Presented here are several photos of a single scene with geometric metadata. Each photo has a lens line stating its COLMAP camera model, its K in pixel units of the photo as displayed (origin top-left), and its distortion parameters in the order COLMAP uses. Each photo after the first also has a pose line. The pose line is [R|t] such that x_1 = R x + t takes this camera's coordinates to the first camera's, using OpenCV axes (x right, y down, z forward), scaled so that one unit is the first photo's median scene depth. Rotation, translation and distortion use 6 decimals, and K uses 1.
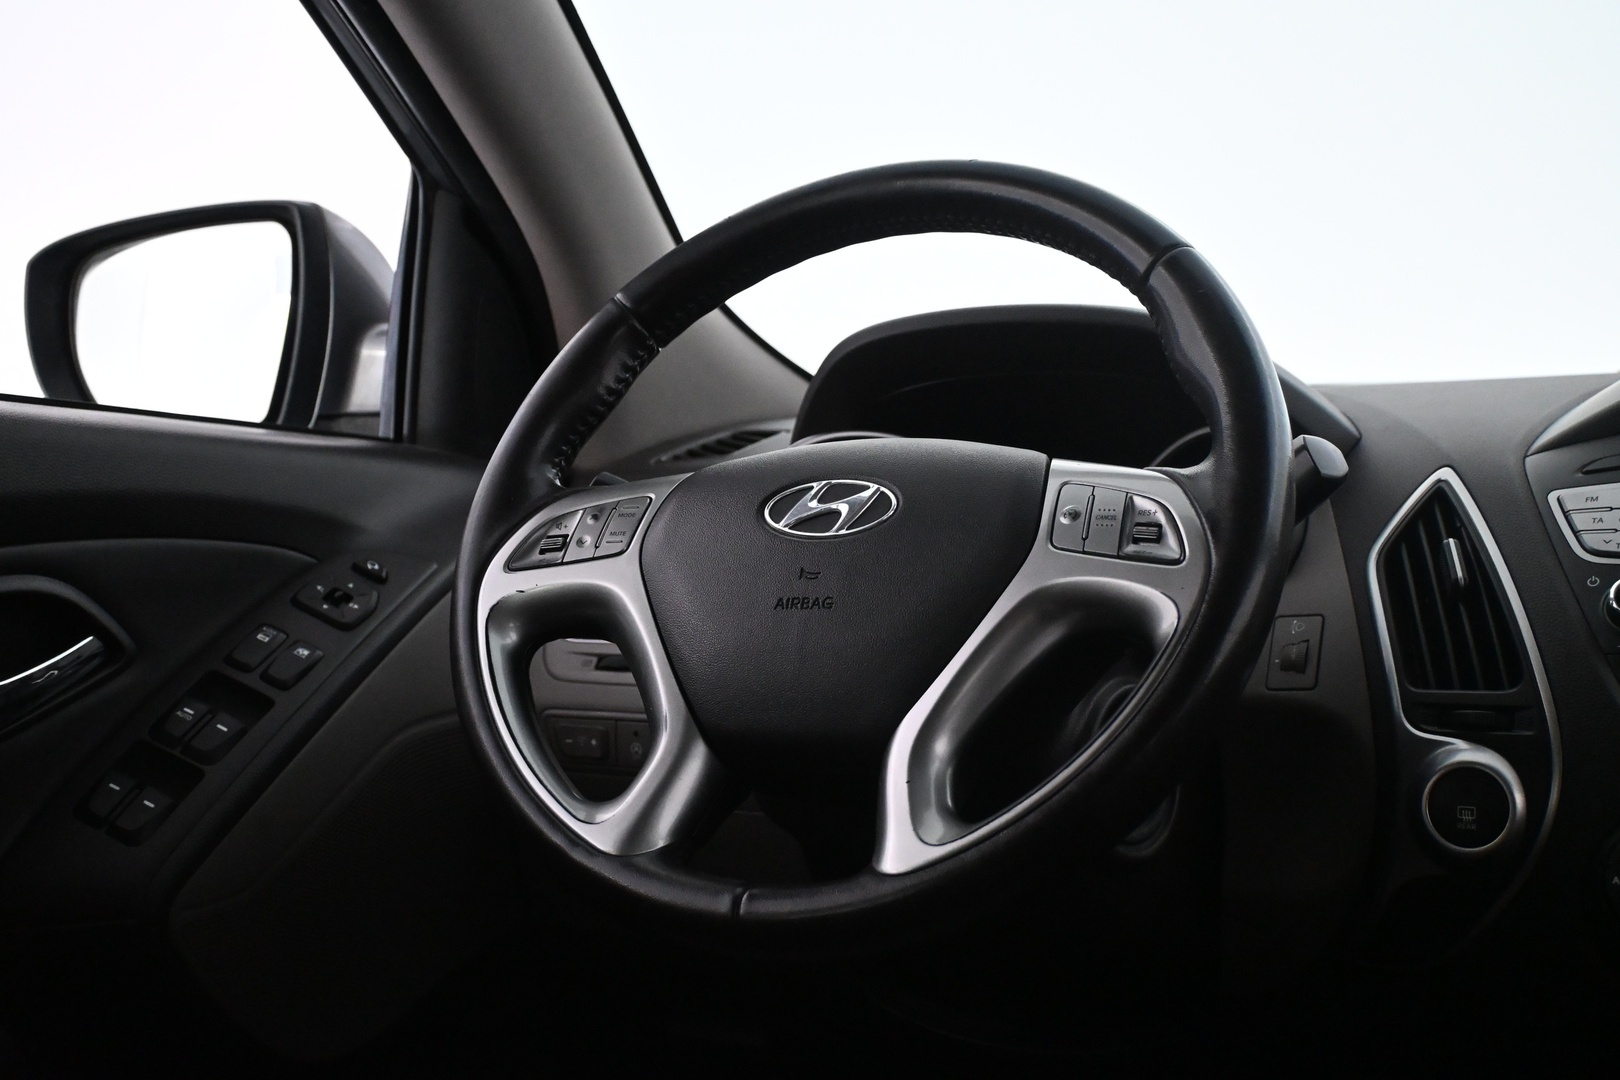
lens RADIAL K [[1676.9, 0, 814.0], [0, 1676.9, 536.8], [0, 0, 1]] dist [-0.013105, 0.000000]
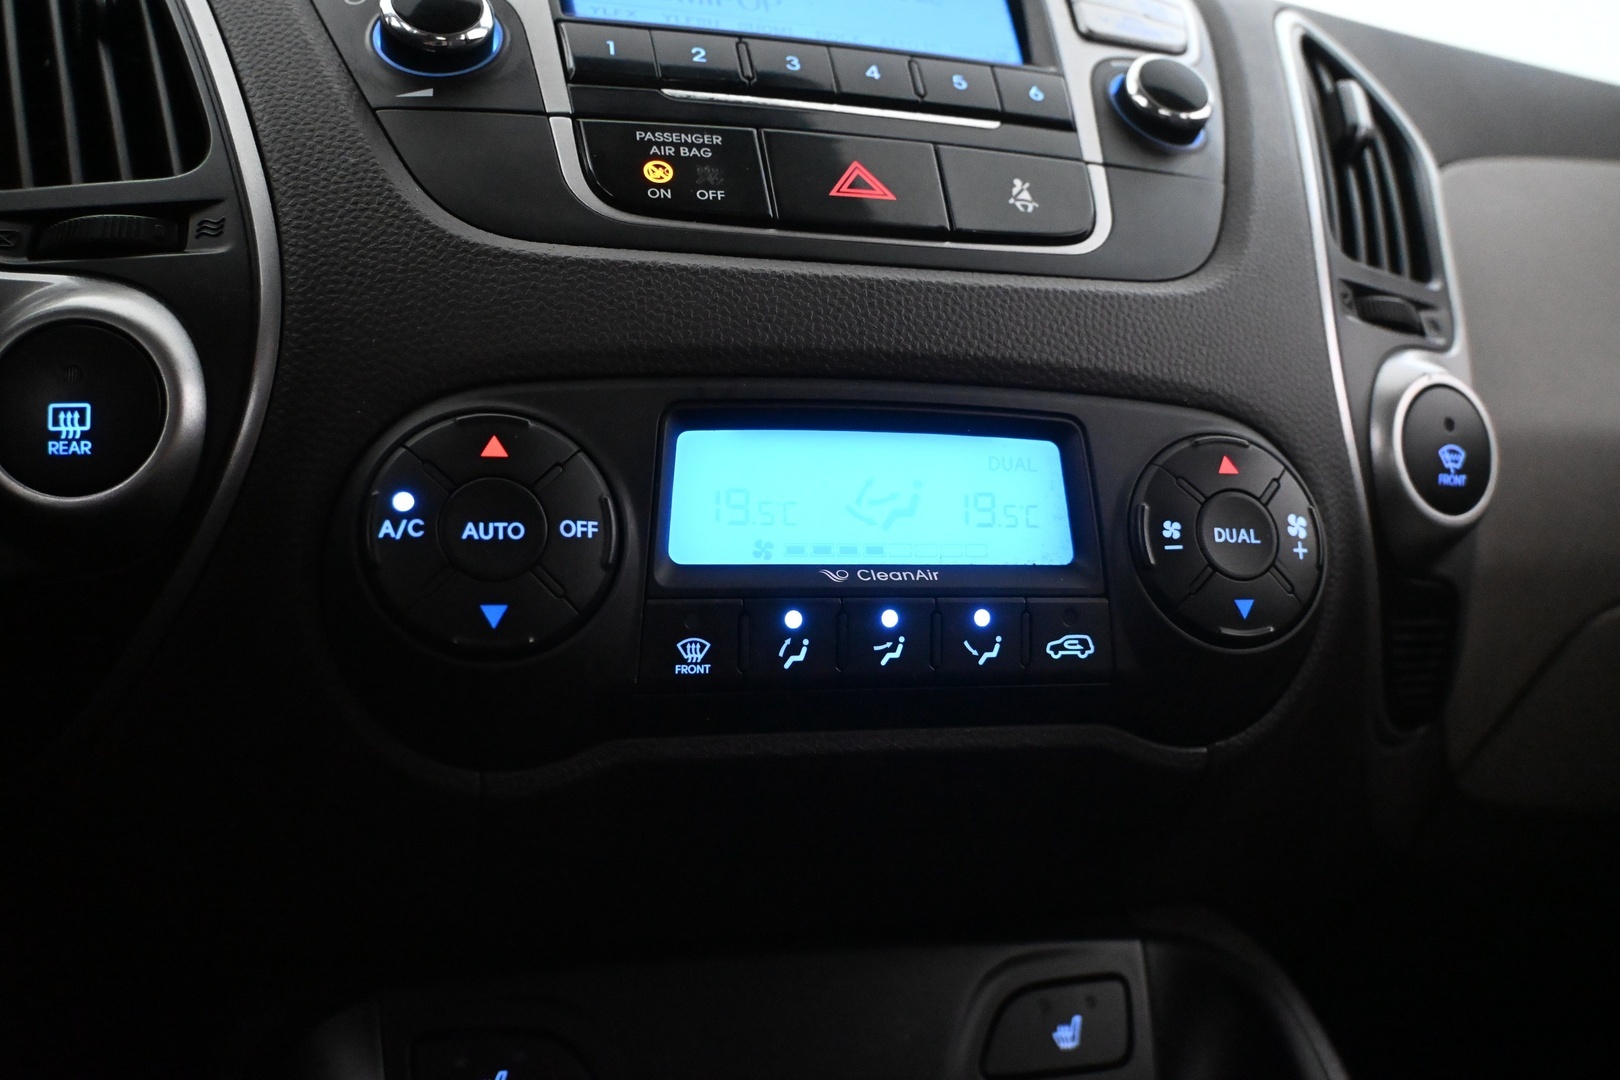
lens RADIAL K [[1353.3, 0, 803.9], [0, 1353.3, 541.3], [0, 0, 1]] dist [-0.003939, 0.003609]
pose [[0.761842, -0.033570, 0.646893, 0.280749], [-0.016238, 0.997353, 0.070881, 0.155065], [-0.647559, -0.064504, 0.759280, 0.553183]]
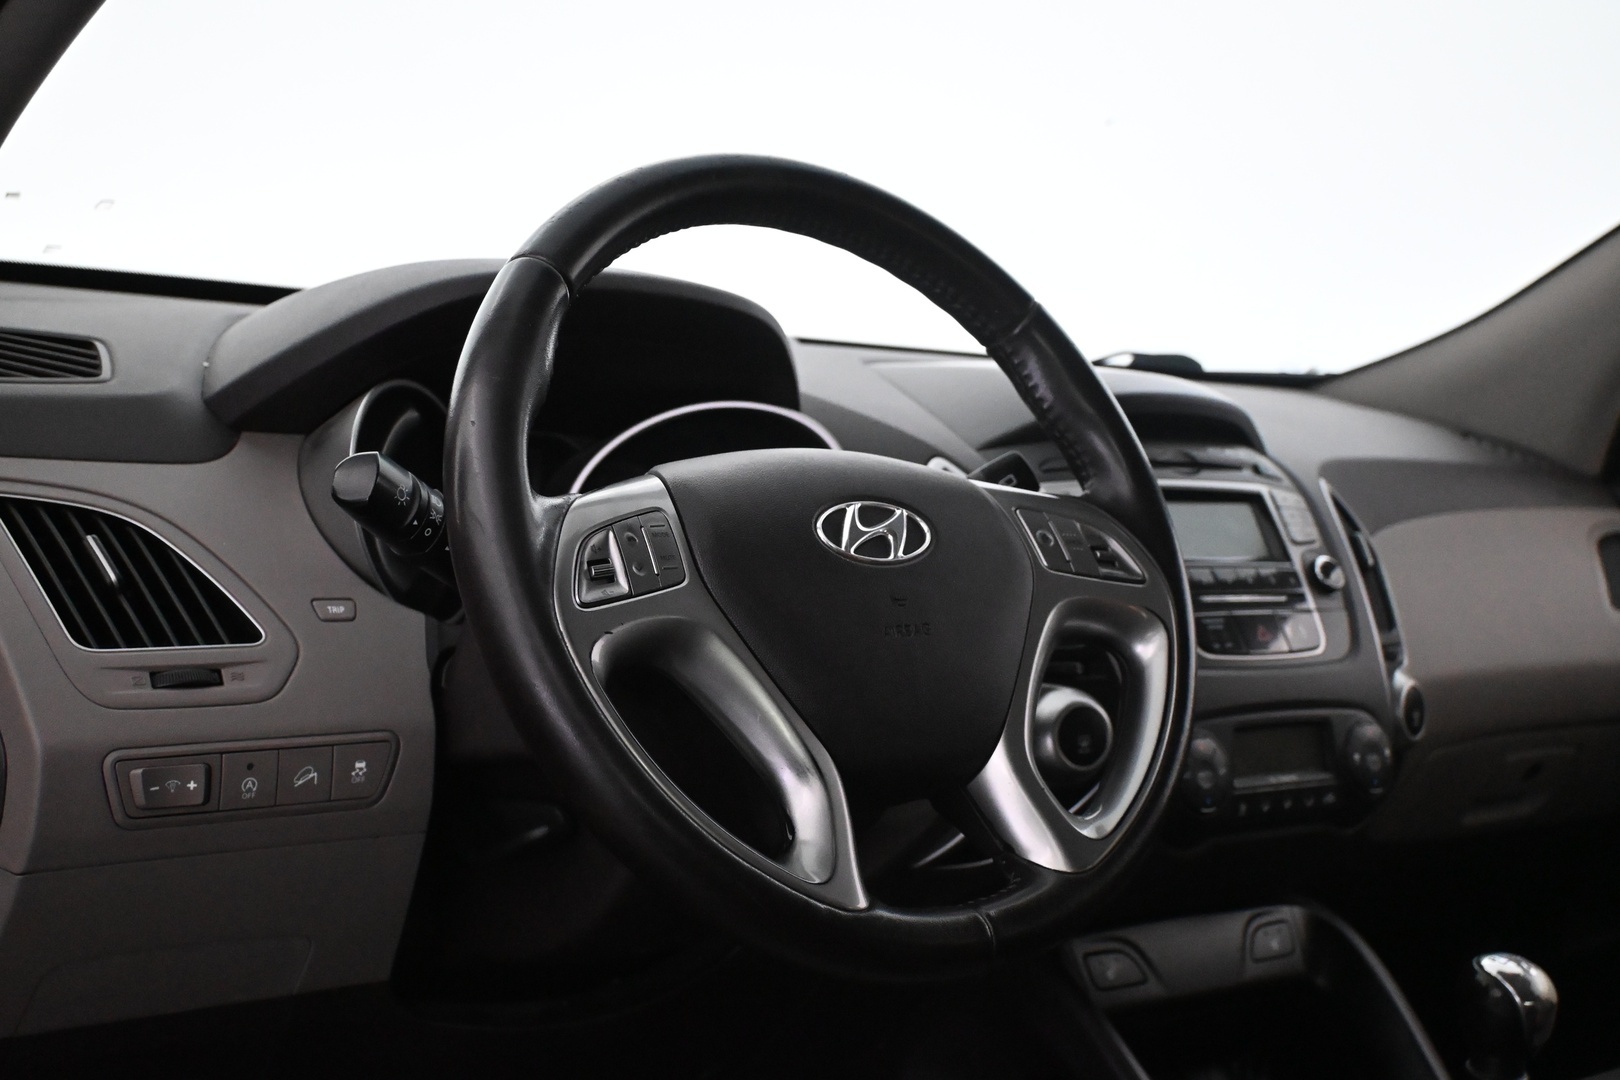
lens RADIAL K [[1866.4, 0, 808.2], [0, 1866.4, 543.1], [0, 0, 1]] dist [0.015089, 0.000000]
pose [[0.481151, -0.046582, 0.875399, -0.926435], [-0.063515, 0.994110, 0.087809, -0.099380], [-0.874334, -0.097851, 0.475359, 0.459337]]
